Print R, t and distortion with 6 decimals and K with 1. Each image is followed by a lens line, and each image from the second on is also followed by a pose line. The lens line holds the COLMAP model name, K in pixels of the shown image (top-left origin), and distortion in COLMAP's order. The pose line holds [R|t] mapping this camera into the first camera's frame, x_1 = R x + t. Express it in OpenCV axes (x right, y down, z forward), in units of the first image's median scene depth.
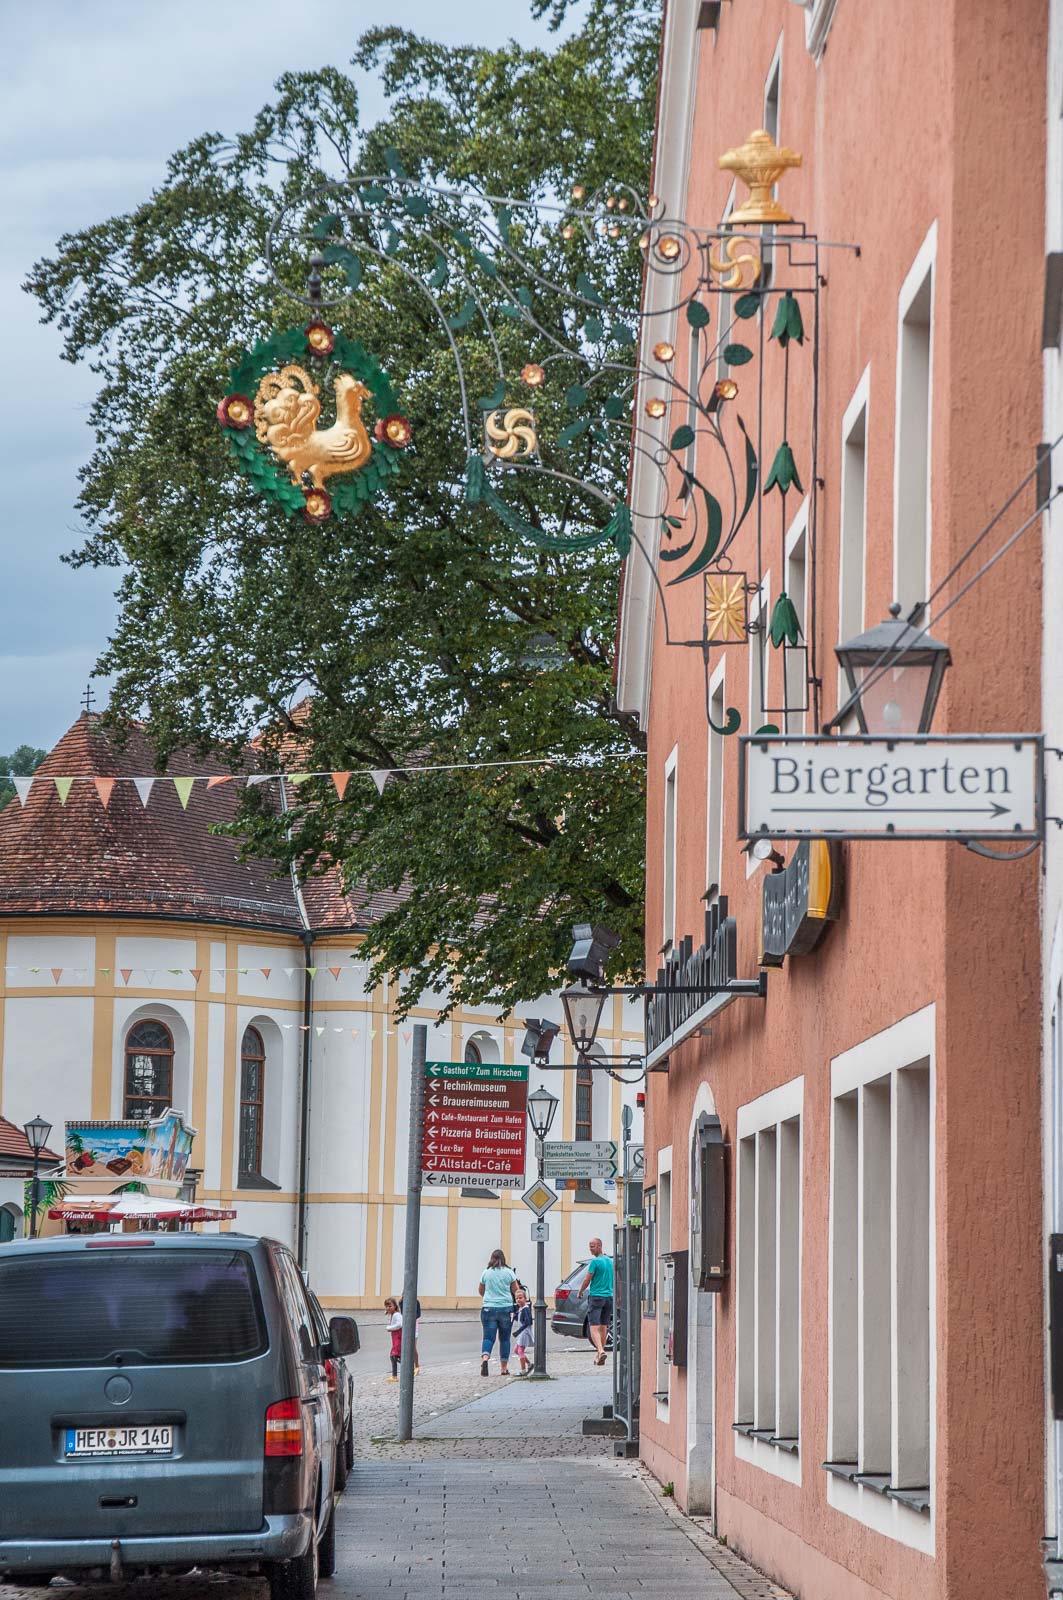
lens RADIAL K [[4384.4, 0, 531.5], [0, 4384.4, 800.0], [0, 0, 1]] dist [0.236227, 0.384858]
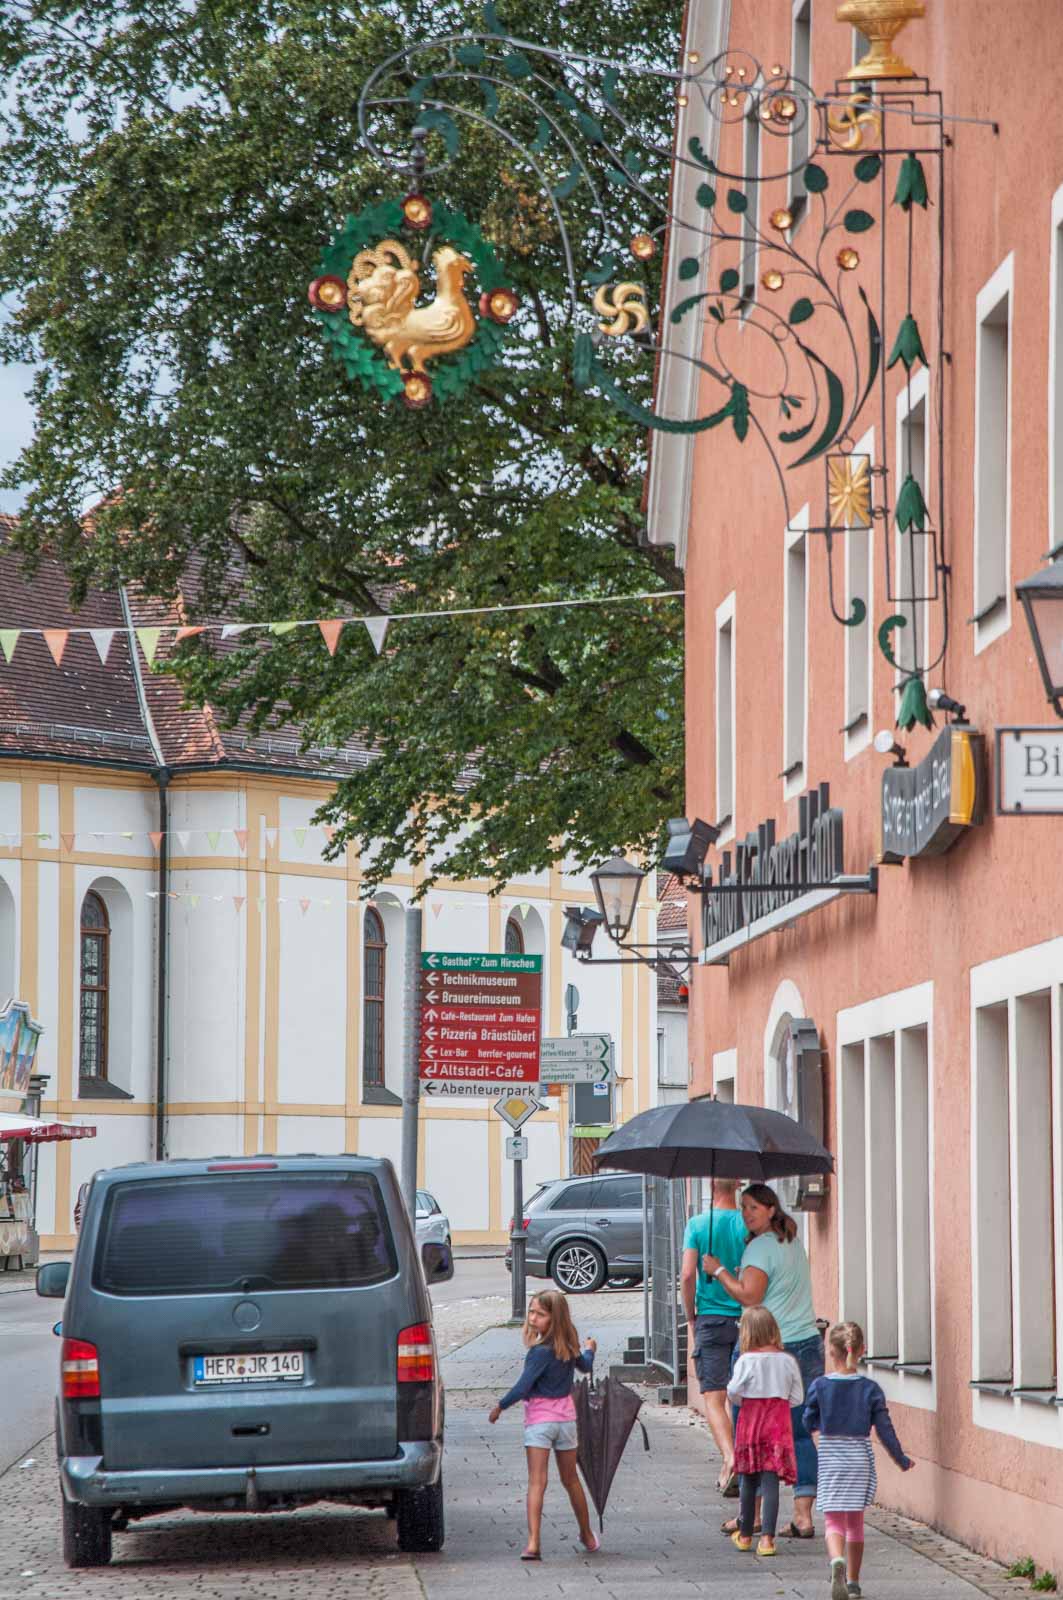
lens RADIAL K [[5873.4, 0, 531.5], [0, 5873.4, 800.0], [0, 0, 1]] dist [0.557731, -2.105993]
pose [[0.999672, -0.012472, 0.022370, -0.046341], [0.011587, 0.999162, 0.039252, -0.024137], [-0.022841, -0.038980, 0.998979, -0.236206]]
